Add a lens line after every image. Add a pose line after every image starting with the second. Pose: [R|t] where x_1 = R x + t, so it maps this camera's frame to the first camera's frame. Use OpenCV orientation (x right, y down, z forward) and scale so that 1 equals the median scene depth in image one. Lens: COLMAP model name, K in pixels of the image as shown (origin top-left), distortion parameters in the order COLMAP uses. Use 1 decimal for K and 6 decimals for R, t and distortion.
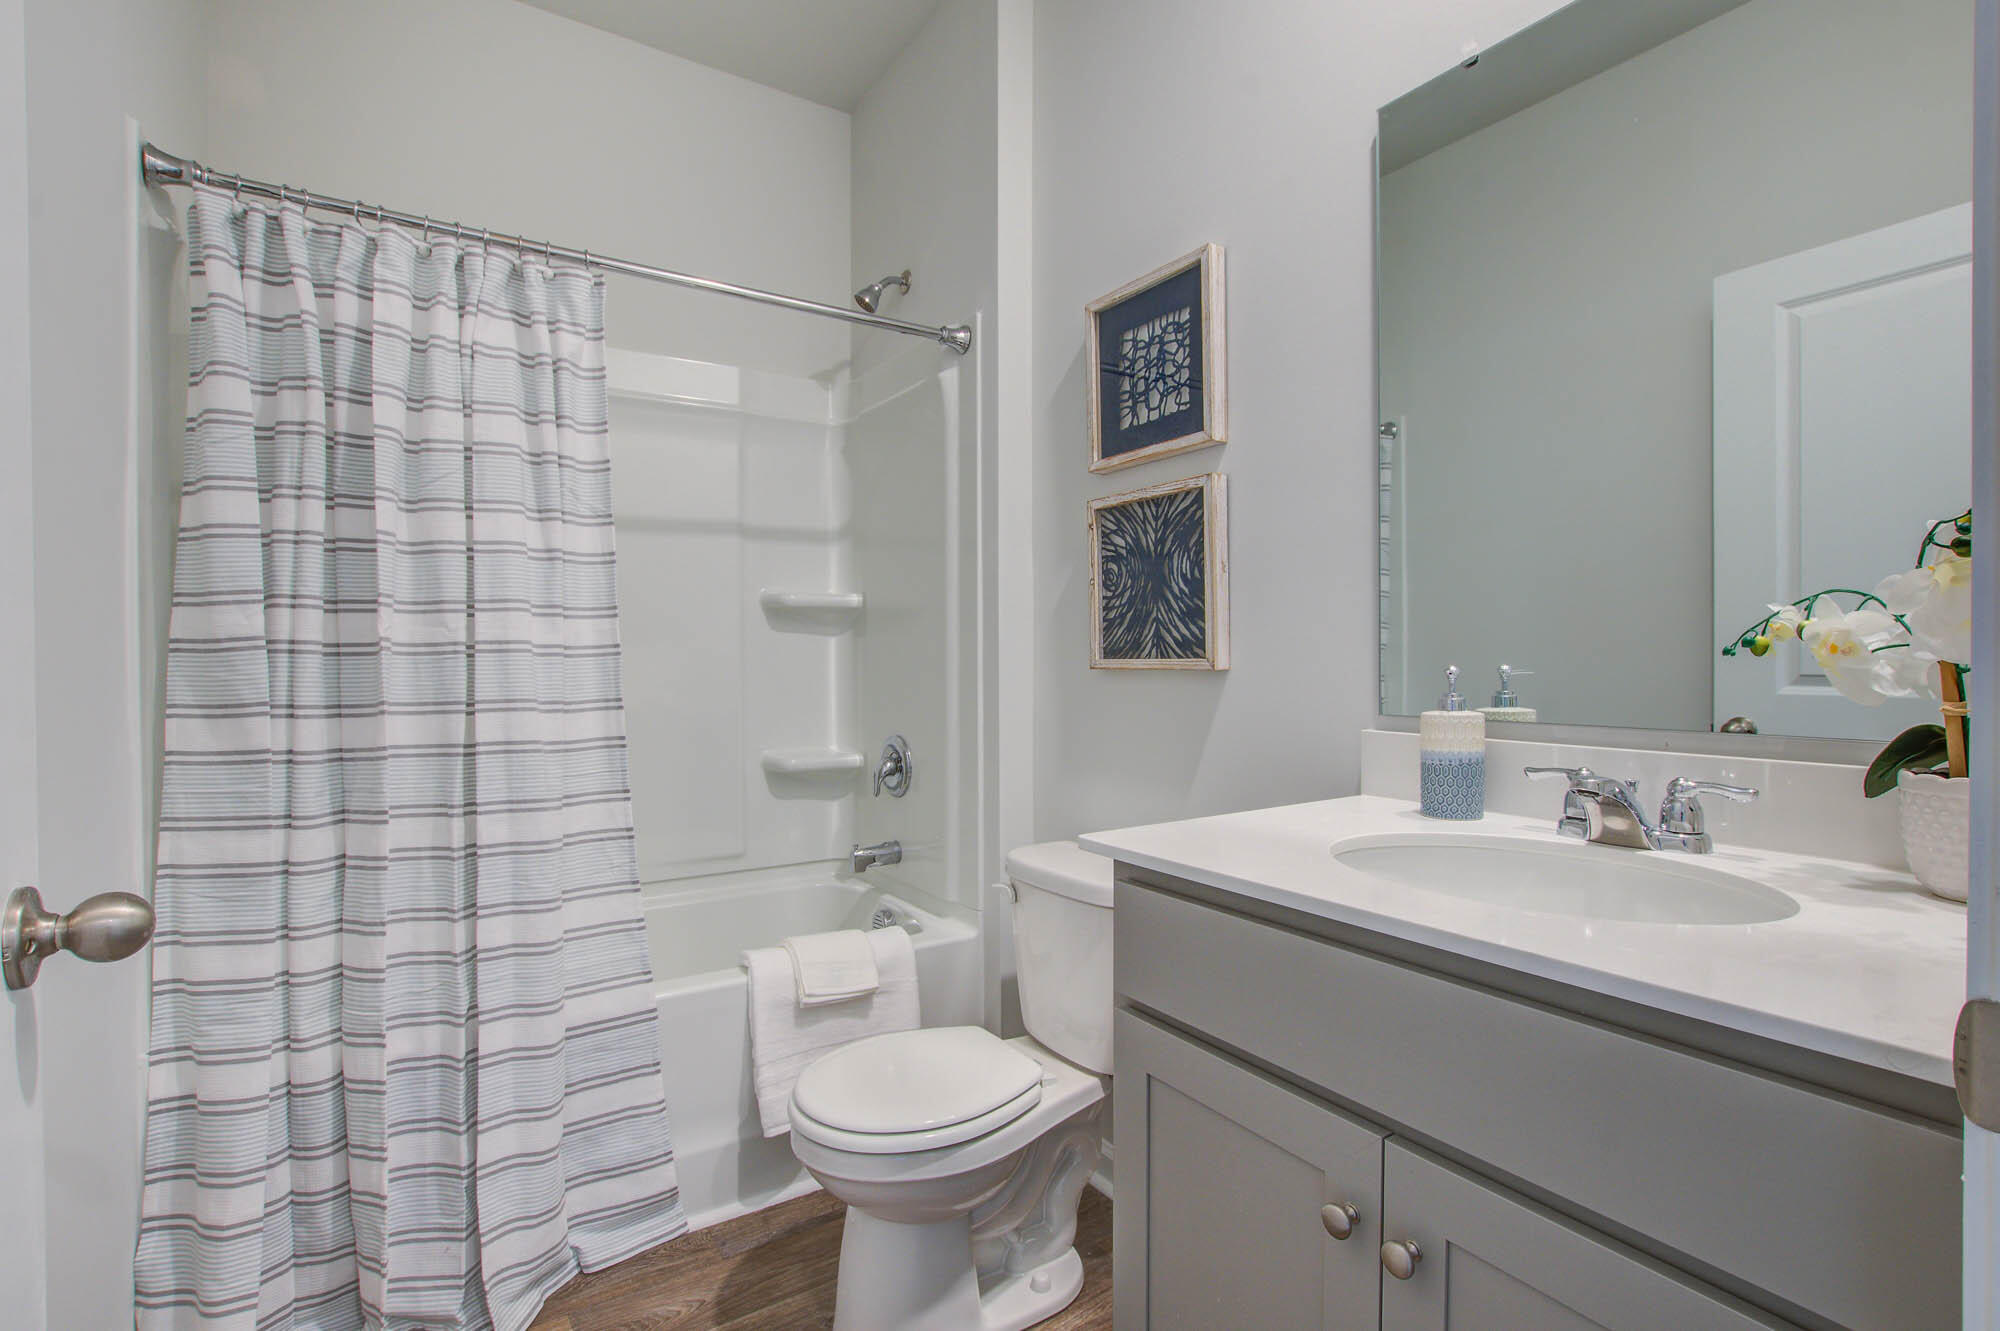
lens RADIAL K [[945.7, 0, 994.9], [0, 945.7, 651.6], [0, 0, 1]] dist [-0.004414, -0.000274]
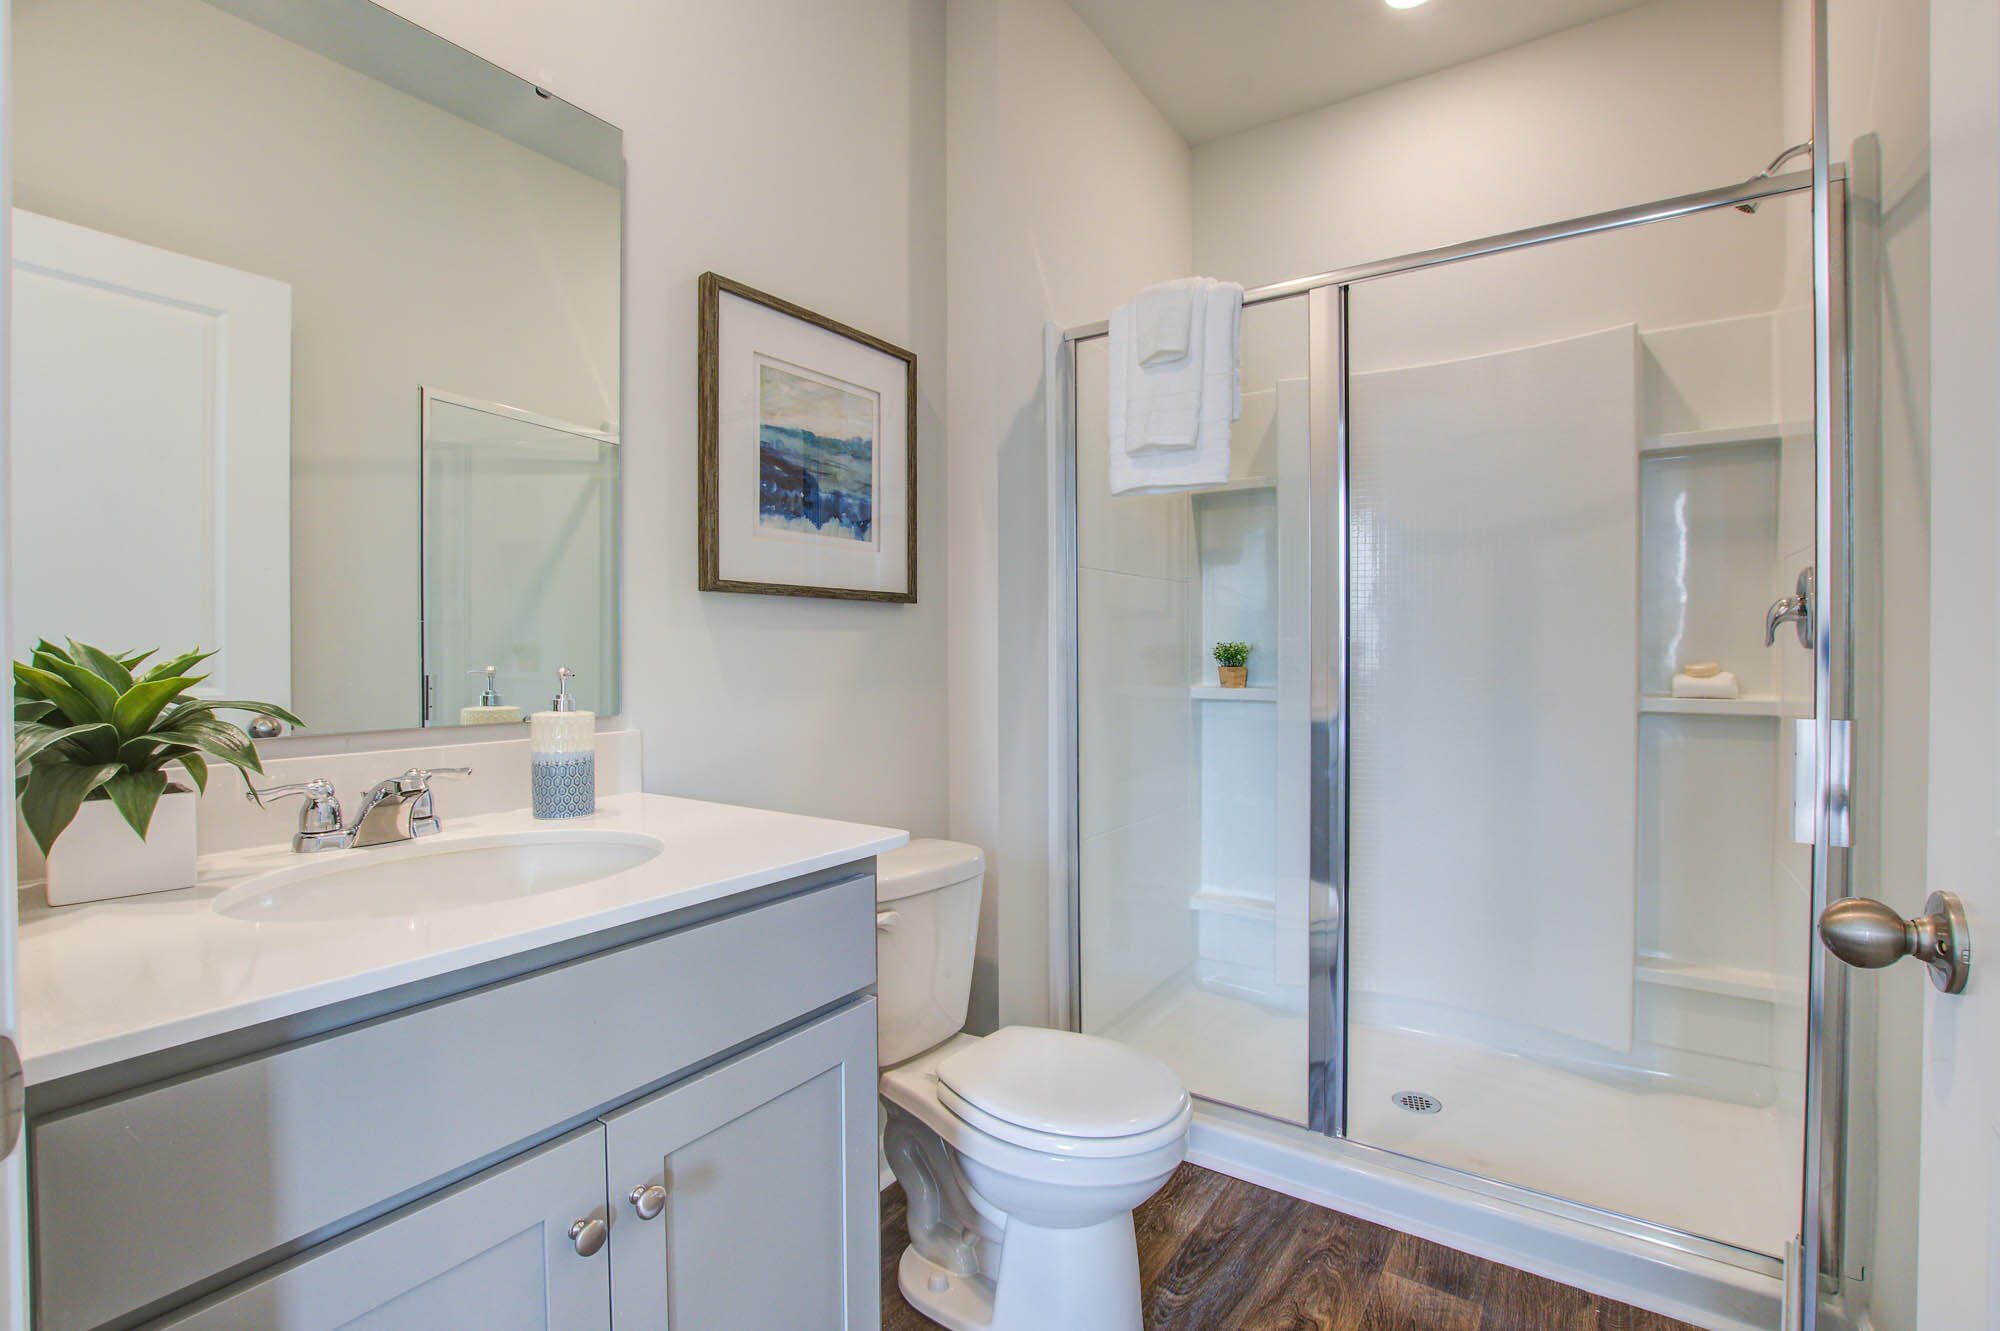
lens RADIAL K [[902.8, 0, 1000.0], [0, 902.8, 665.5], [0, 0, 1]] dist [0.000567, -0.000145]
pose [[-0.389187, -0.019512, 0.920952, -0.633946], [-0.000075, 0.999776, 0.021151, -0.010151], [-0.921159, 0.008163, -0.389101, 0.941340]]
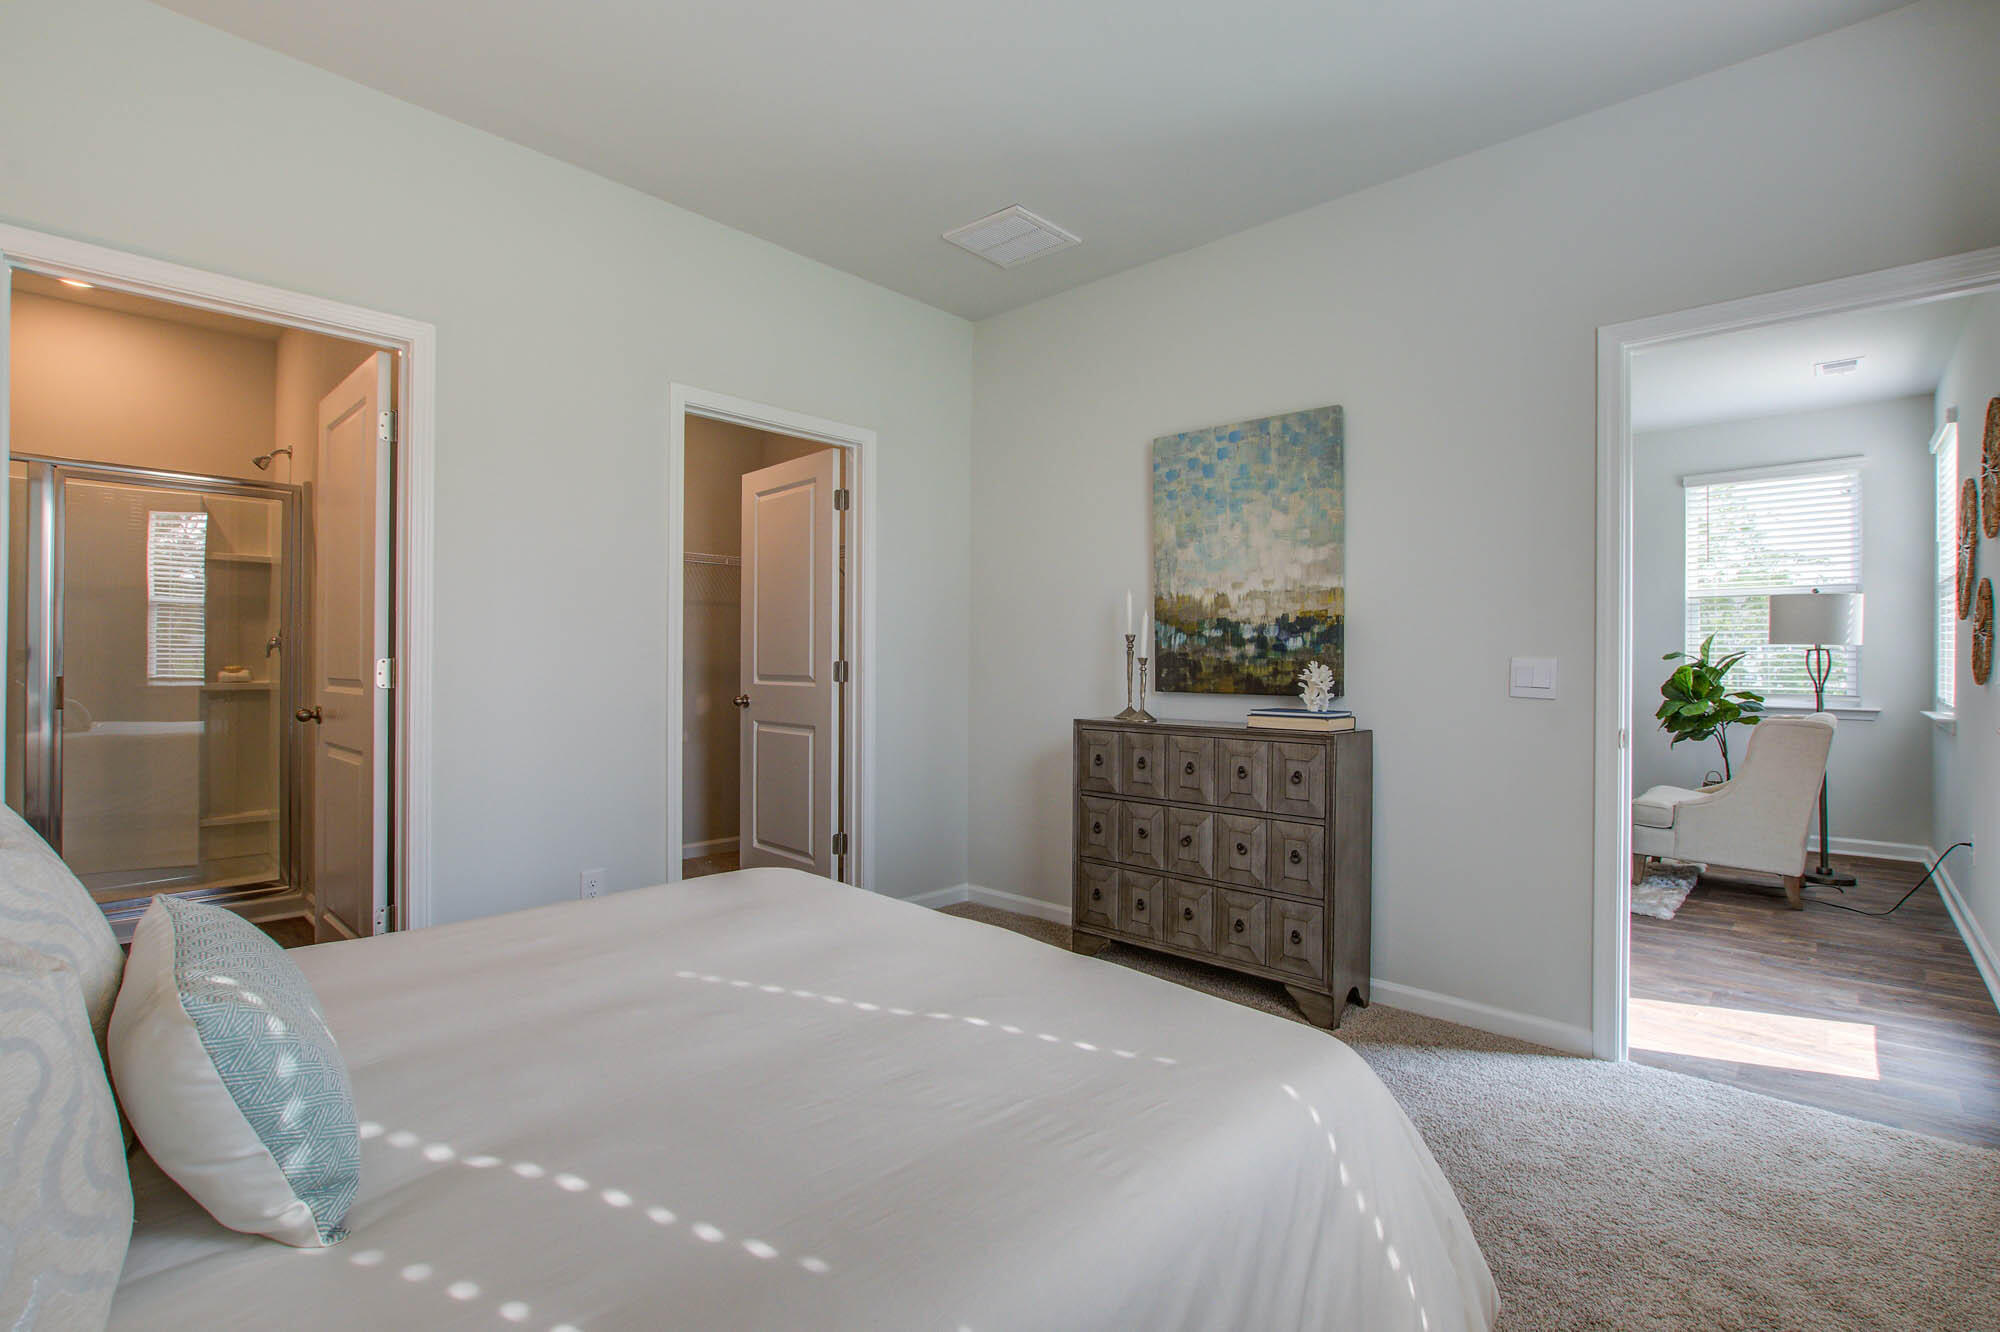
lens RADIAL K [[902.8, 0, 1000.0], [0, 902.8, 666.0], [0, 0, 1]] dist [0.000567, -0.000145]
pose [[-0.969867, 0.001657, -0.243630, -1.362081], [0.000206, 0.999982, 0.005984, -0.001441], [0.243635, 0.005753, -0.969850, 2.603779]]
